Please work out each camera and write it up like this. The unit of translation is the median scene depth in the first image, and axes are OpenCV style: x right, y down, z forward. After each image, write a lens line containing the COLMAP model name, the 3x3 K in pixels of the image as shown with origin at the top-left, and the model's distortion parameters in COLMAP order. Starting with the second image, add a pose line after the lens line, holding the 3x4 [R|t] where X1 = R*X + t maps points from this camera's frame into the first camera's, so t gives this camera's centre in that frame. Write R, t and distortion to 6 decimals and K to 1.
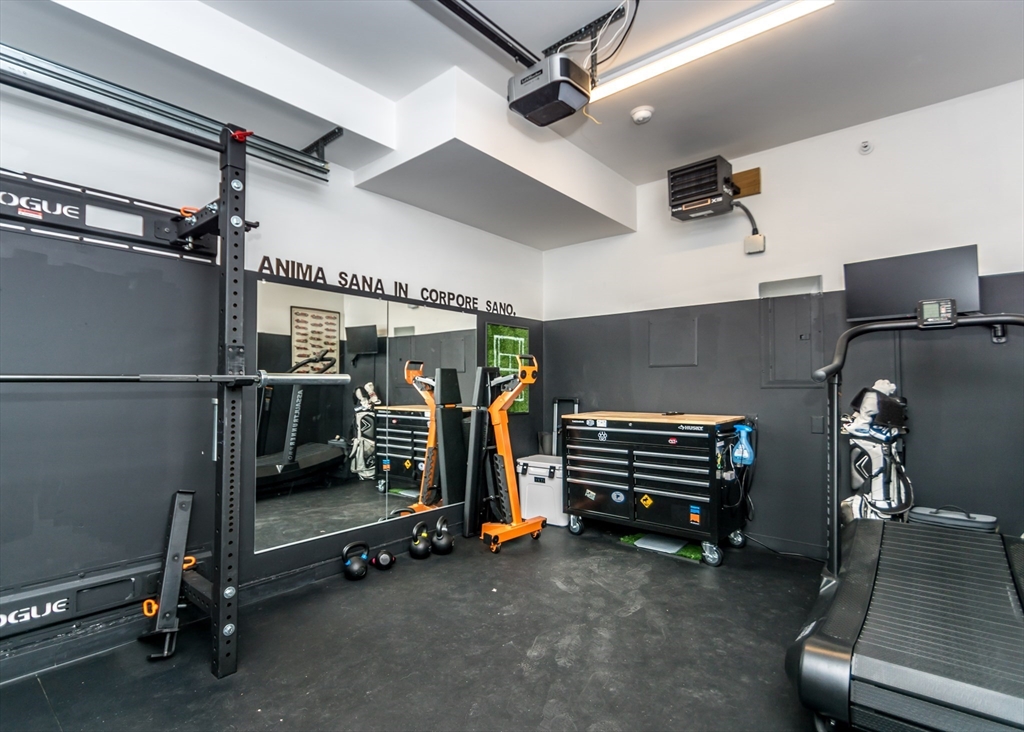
lens RADIAL K [[515.0, 0, 512.4], [0, 515.0, 370.7], [0, 0, 1]] dist [0.000603, -0.000328]
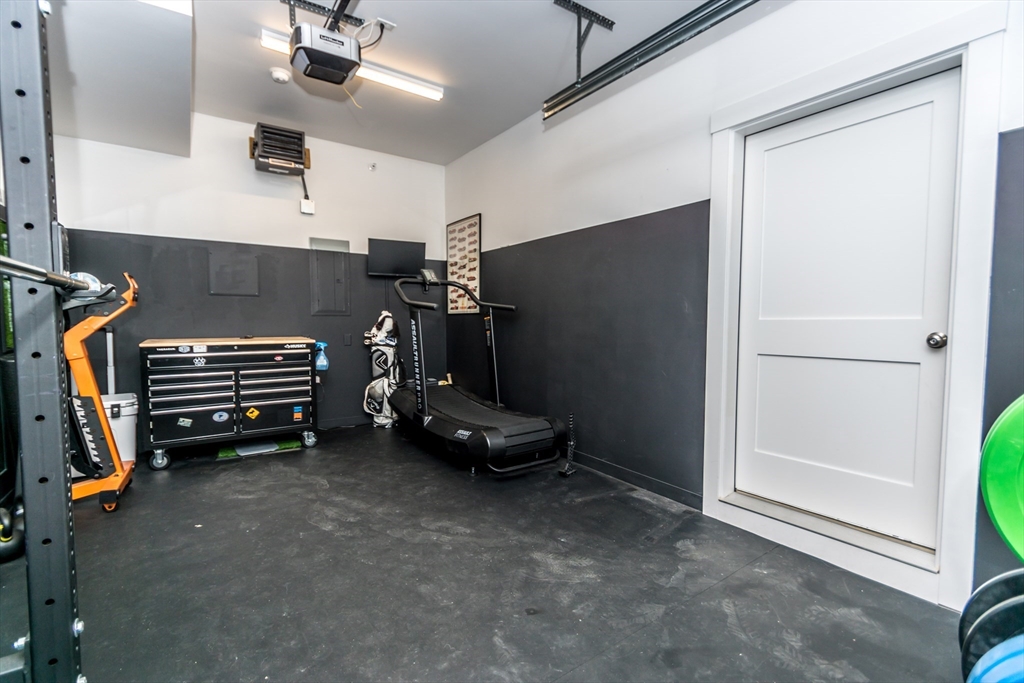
lens RADIAL K [[432.9, 0, 512.0], [0, 432.9, 341.5], [0, 0, 1]] dist [-0.017583, -0.000073]
pose [[0.238656, -0.046803, 0.969976, -0.550909], [-0.031804, 0.997925, 0.055977, 0.023981], [-0.970583, -0.044208, 0.236672, 0.235590]]
